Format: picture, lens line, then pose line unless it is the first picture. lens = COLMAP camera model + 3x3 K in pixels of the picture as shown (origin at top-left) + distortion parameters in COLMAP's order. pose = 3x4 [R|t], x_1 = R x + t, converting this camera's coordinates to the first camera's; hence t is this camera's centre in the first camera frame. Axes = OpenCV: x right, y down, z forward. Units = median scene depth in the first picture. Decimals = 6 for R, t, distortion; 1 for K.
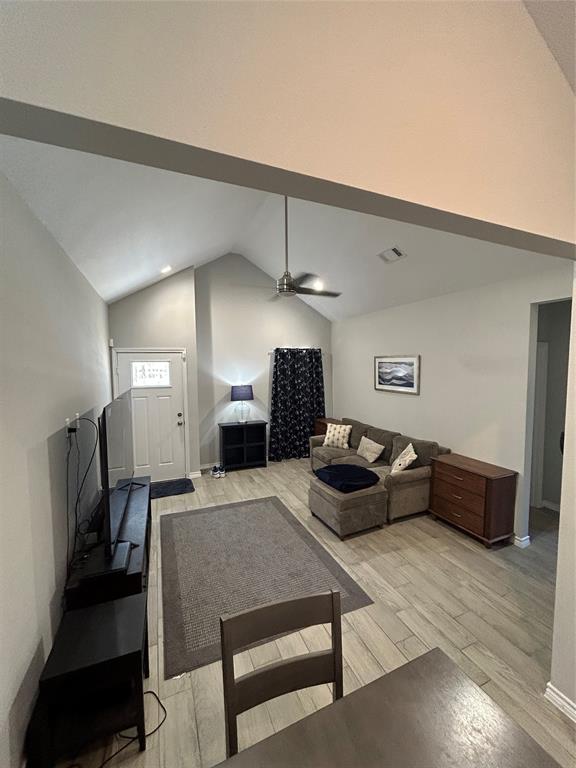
lens RADIAL K [[308.8, 0, 287.5], [0, 308.8, 383.7], [0, 0, 1]] dist [0.000159, -0.001034]
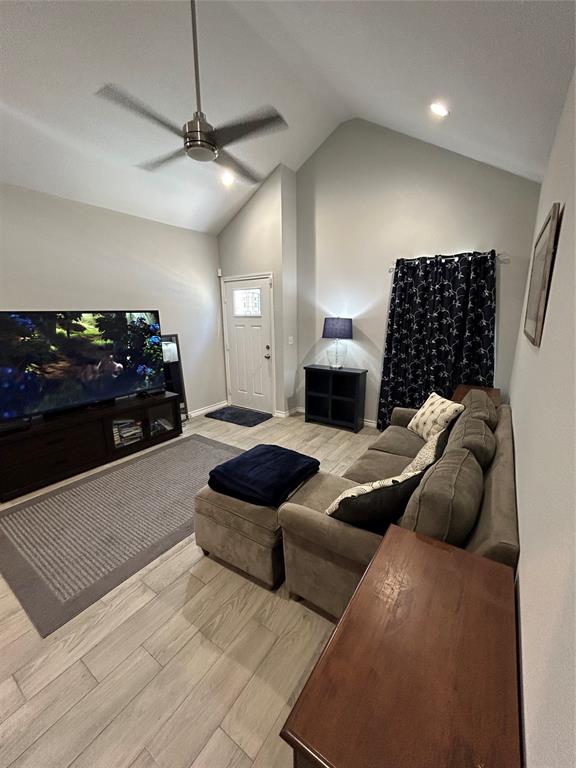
lens RADIAL K [[308.8, 0, 287.7], [0, 308.8, 383.8], [0, 0, 1]] dist [0.000159, -0.001034]
pose [[0.539806, 0.191582, -0.819698, 0.497697], [-0.049081, 0.979264, 0.196554, 0.023222], [0.840357, -0.065869, 0.538016, 0.568787]]
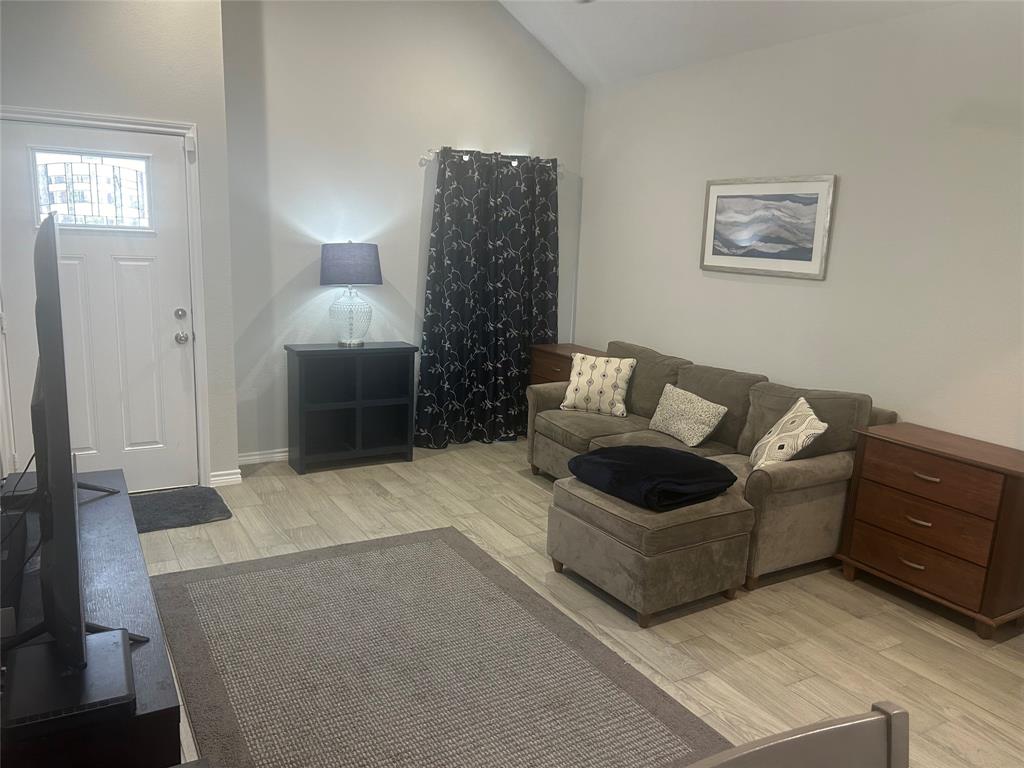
lens RADIAL K [[761.1, 0, 505.7], [0, 761.1, 387.6], [0, 0, 1]] dist [0.045738, -0.045914]
pose [[0.990772, 0.022293, 0.133696, -0.096488], [-0.040487, 0.990025, 0.134951, 0.052062], [-0.129354, -0.139118, 0.981791, 0.065744]]
